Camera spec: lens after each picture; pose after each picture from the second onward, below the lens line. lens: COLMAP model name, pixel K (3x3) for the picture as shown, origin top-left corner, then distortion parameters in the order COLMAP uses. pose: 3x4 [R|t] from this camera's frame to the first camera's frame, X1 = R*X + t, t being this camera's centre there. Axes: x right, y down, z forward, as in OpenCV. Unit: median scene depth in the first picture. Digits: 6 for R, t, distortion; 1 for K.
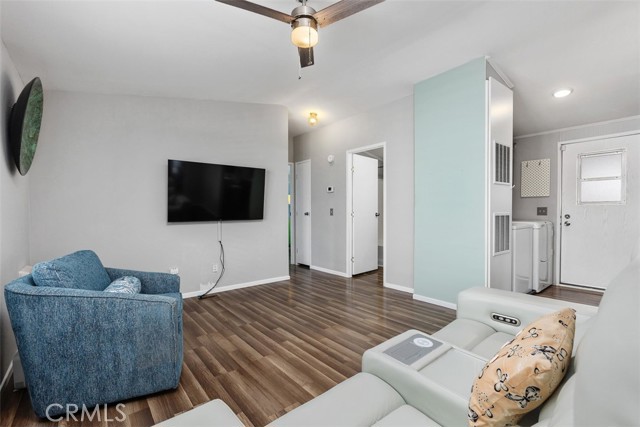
lens RADIAL K [[282.5, 0, 317.5], [0, 282.5, 212.9], [0, 0, 1]] dist [-0.002017, -0.000928]
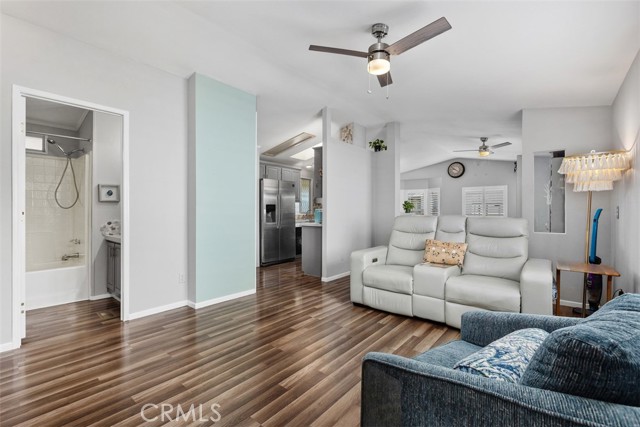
lens RADIAL K [[282.5, 0, 318.8], [0, 282.5, 212.3], [0, 0, 1]] dist [-0.002017, -0.000928]
pose [[-0.173635, 0.002279, 0.984808, -0.732494], [0.007789, 0.999969, -0.000940, 0.001075], [-0.984779, 0.007507, -0.173647, 0.923138]]
